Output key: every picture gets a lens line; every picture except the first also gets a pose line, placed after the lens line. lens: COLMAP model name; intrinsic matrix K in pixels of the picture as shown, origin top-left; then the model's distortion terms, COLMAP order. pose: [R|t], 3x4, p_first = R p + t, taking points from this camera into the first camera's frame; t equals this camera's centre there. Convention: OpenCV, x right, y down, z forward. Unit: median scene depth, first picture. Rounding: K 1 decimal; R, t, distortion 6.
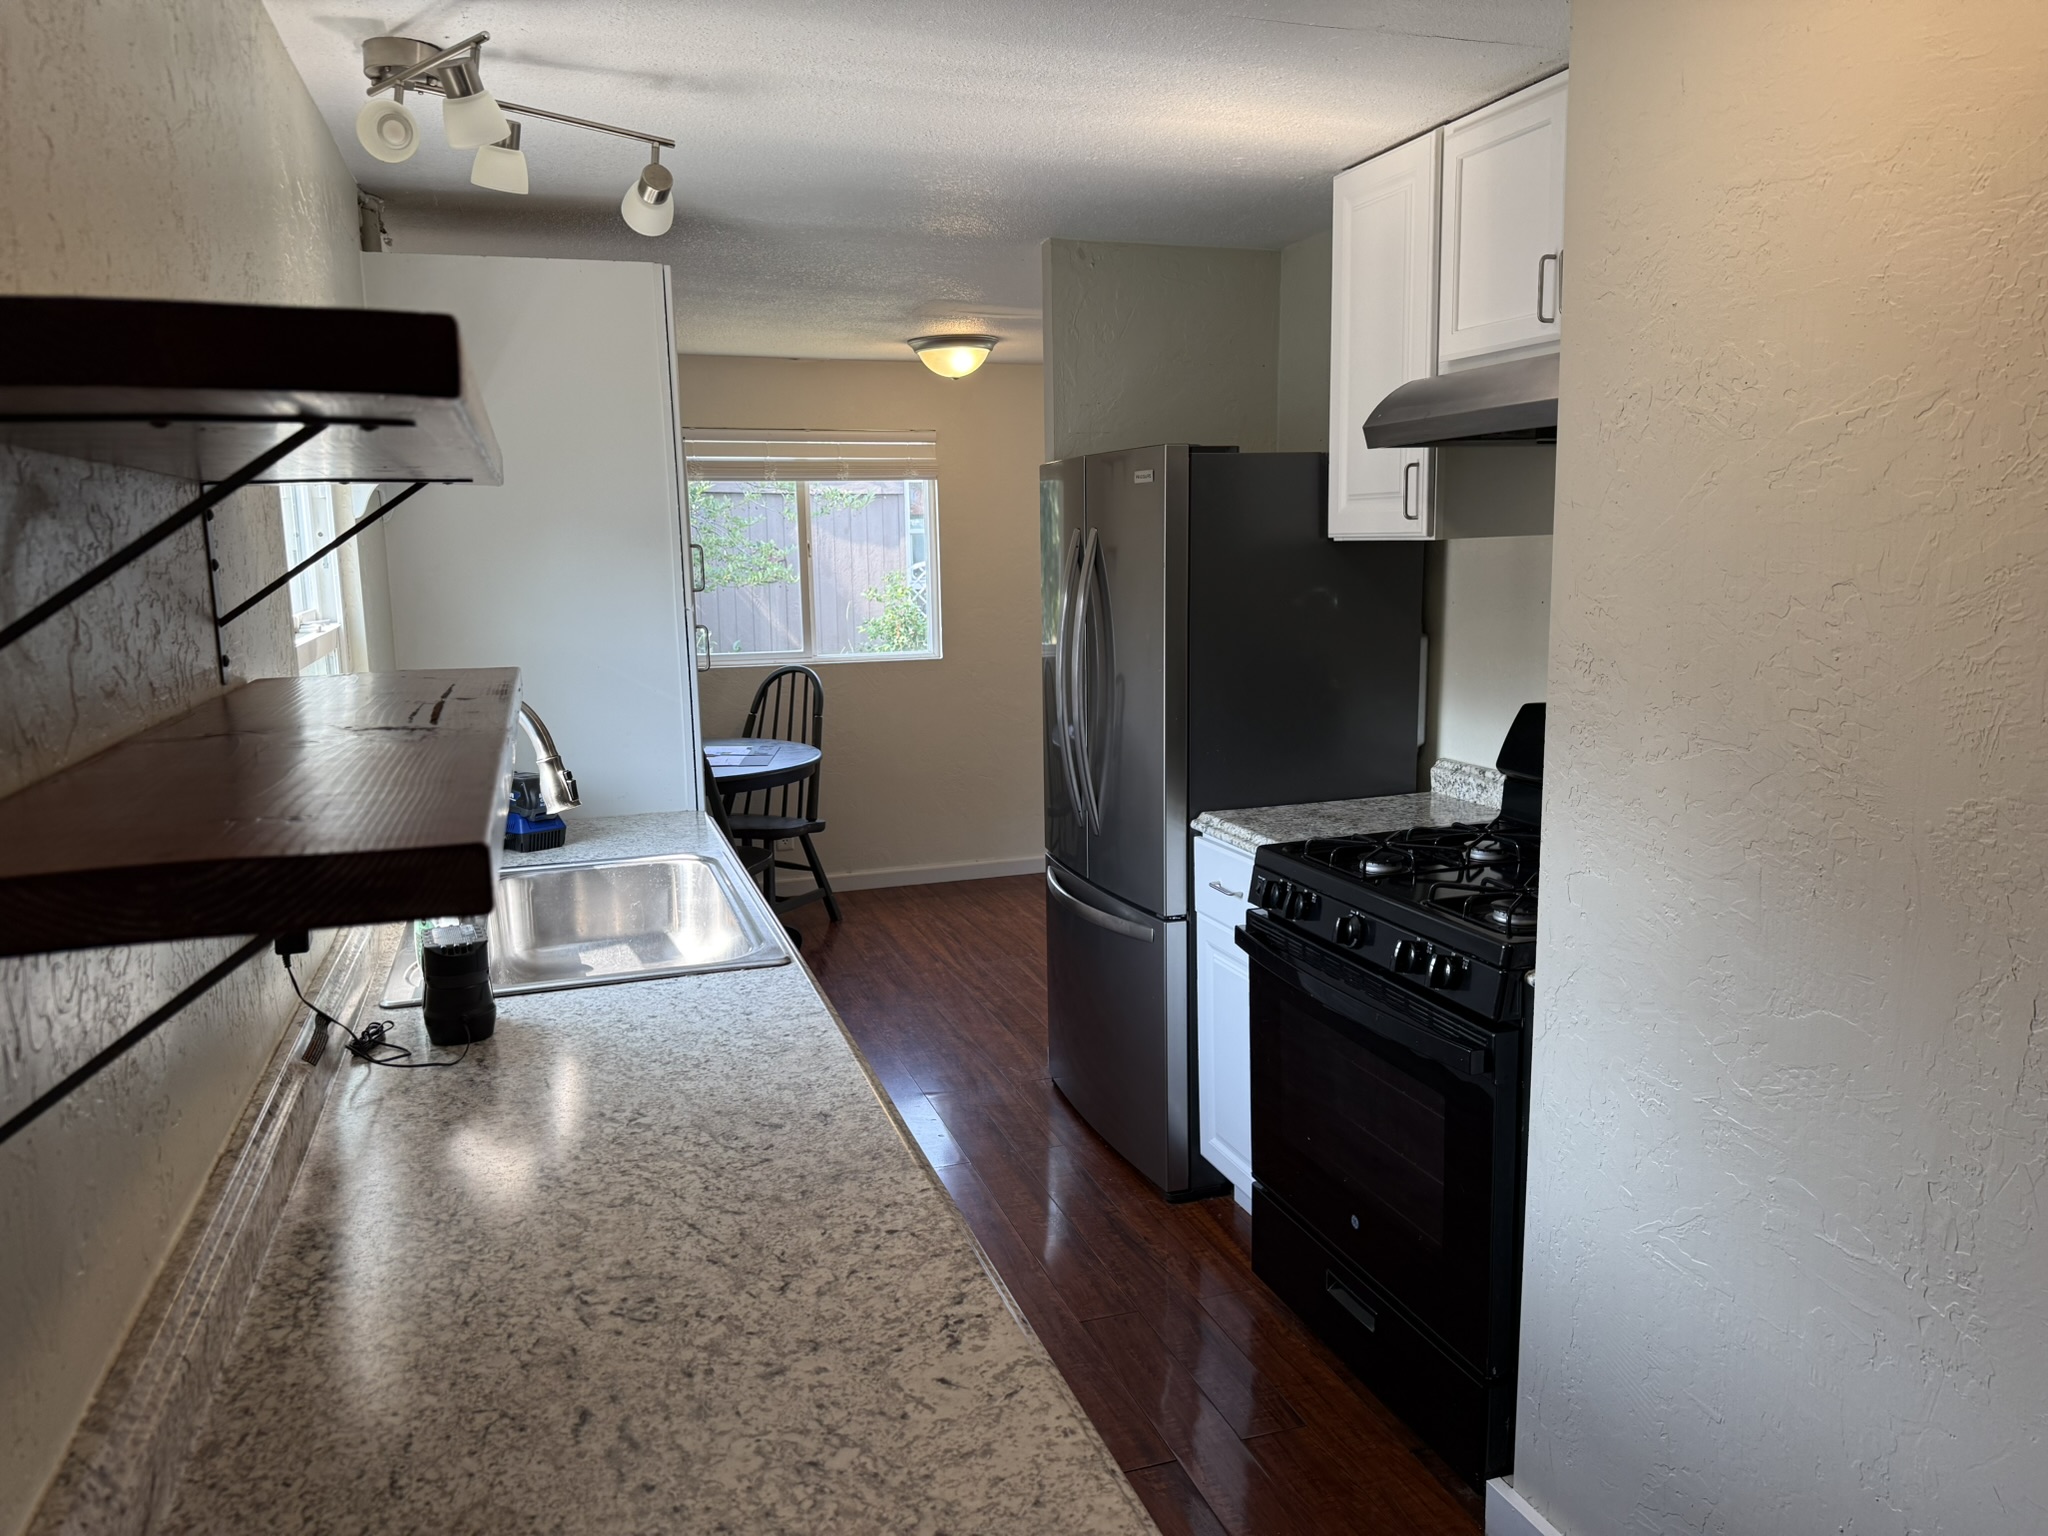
lens RADIAL K [[1429.9, 0, 1026.8], [0, 1429.9, 774.3], [0, 0, 1]] dist [0.048106, -0.058283]
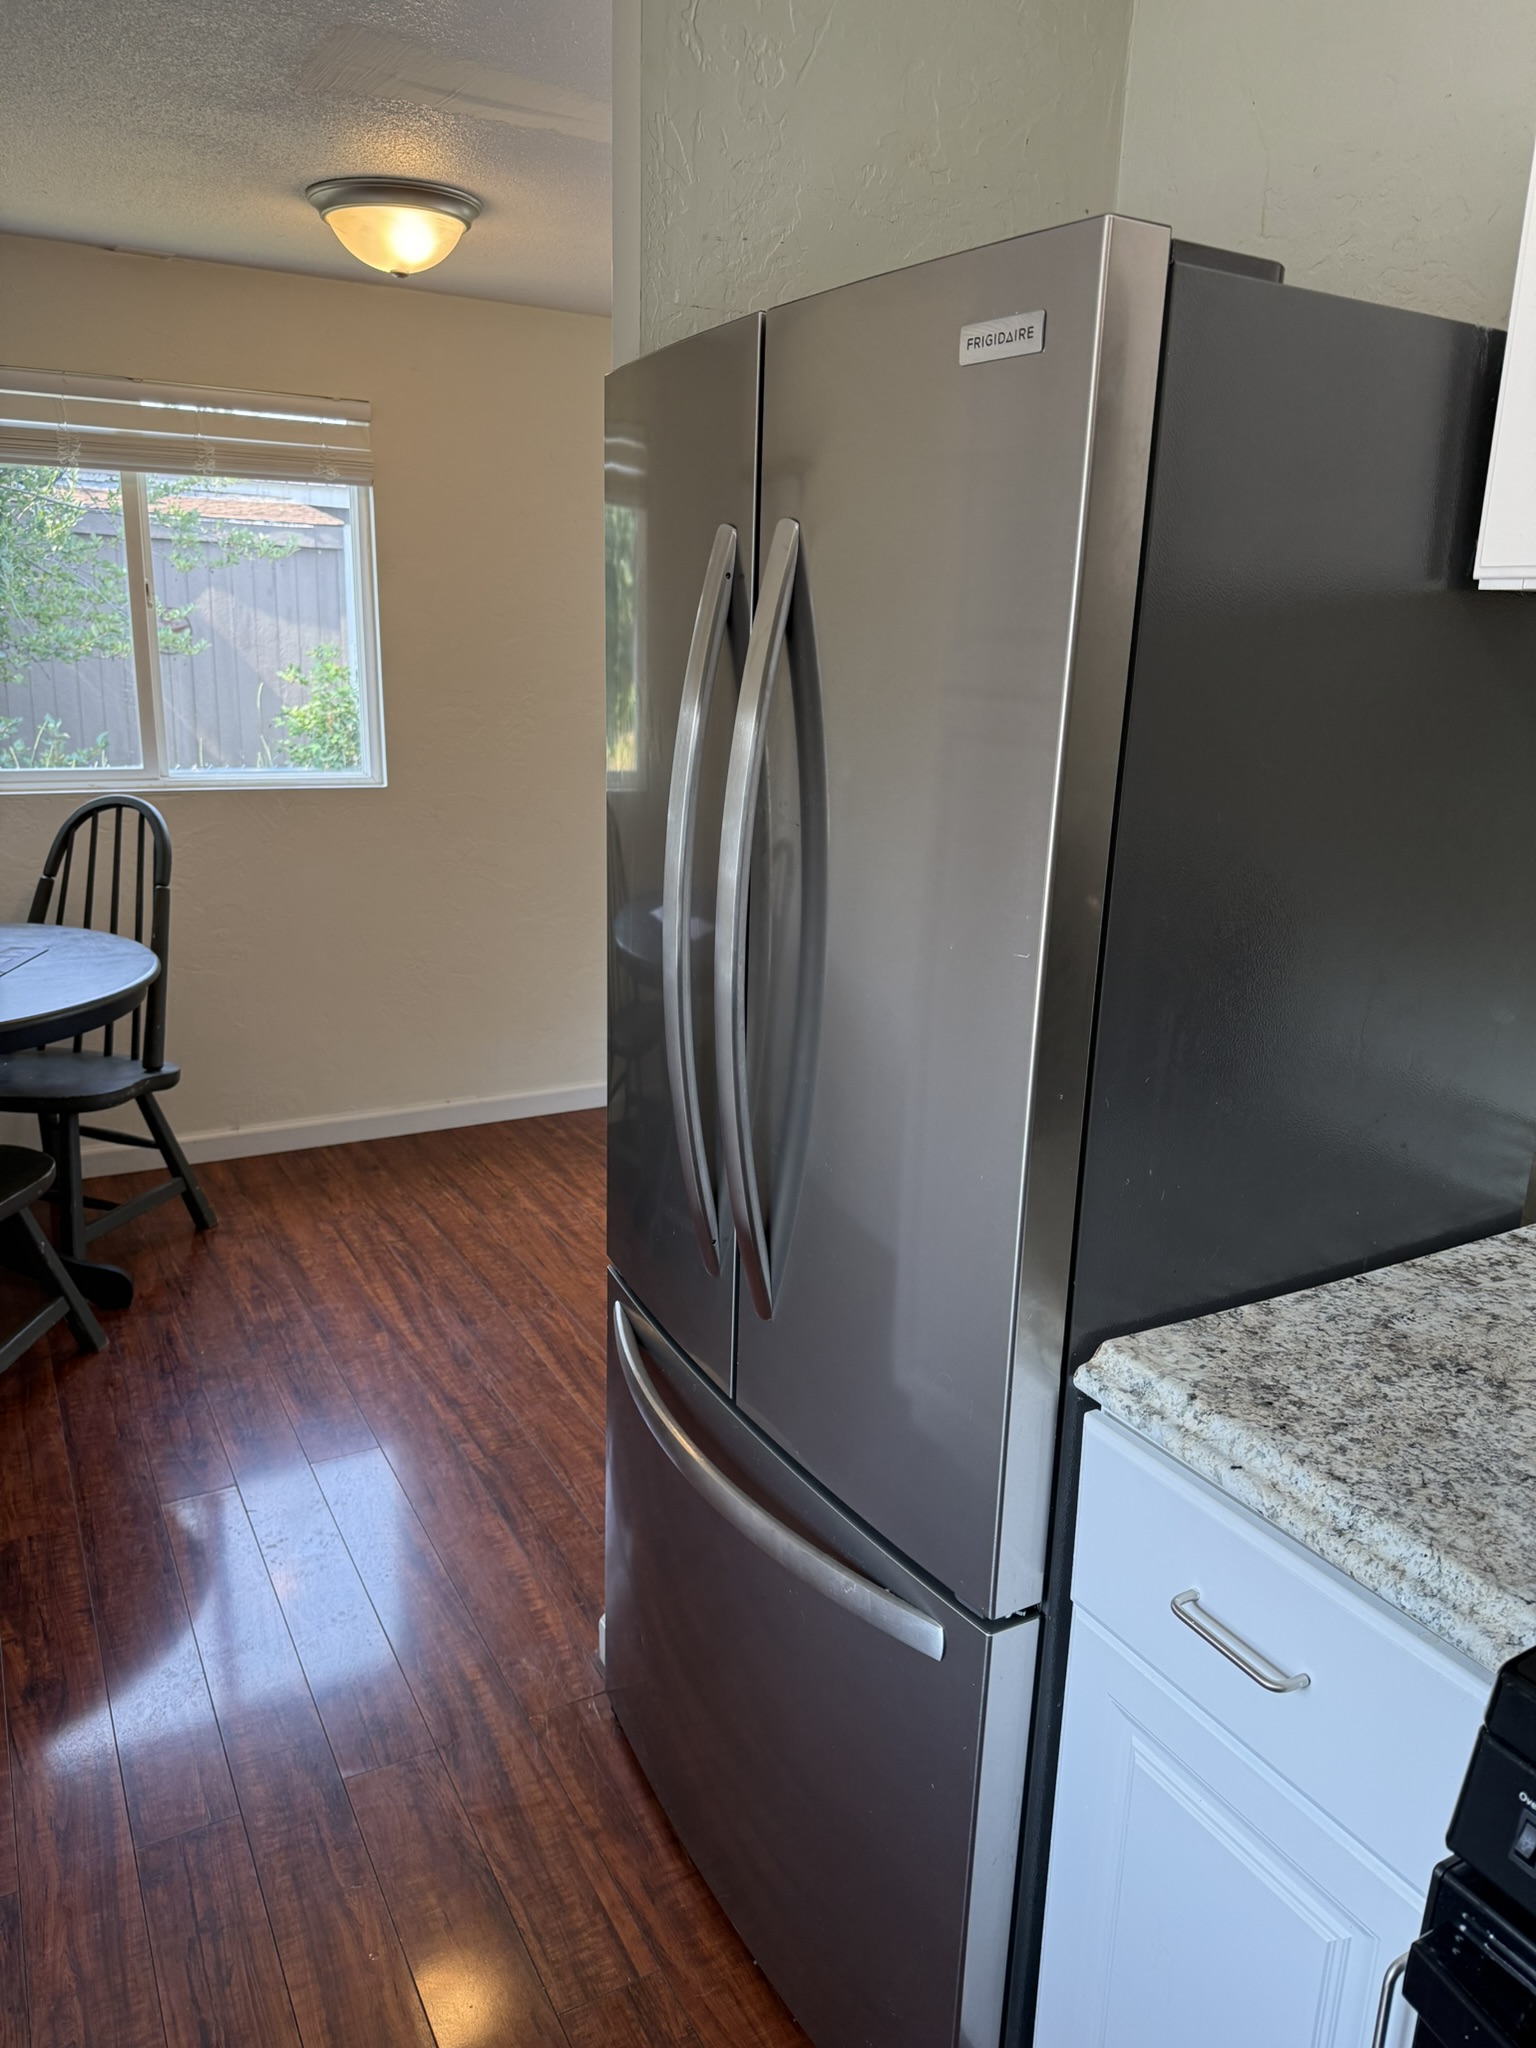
lens RADIAL K [[1429.9, 0, 795.9], [0, 1429.9, 1011.4], [0, 0, 1]] dist [0.048106, -0.058283]
pose [[0.978906, -0.004281, 0.204265, -0.015557], [-0.015403, 0.995389, 0.094675, -0.053207], [-0.203728, -0.095824, 0.974327, 0.402720]]
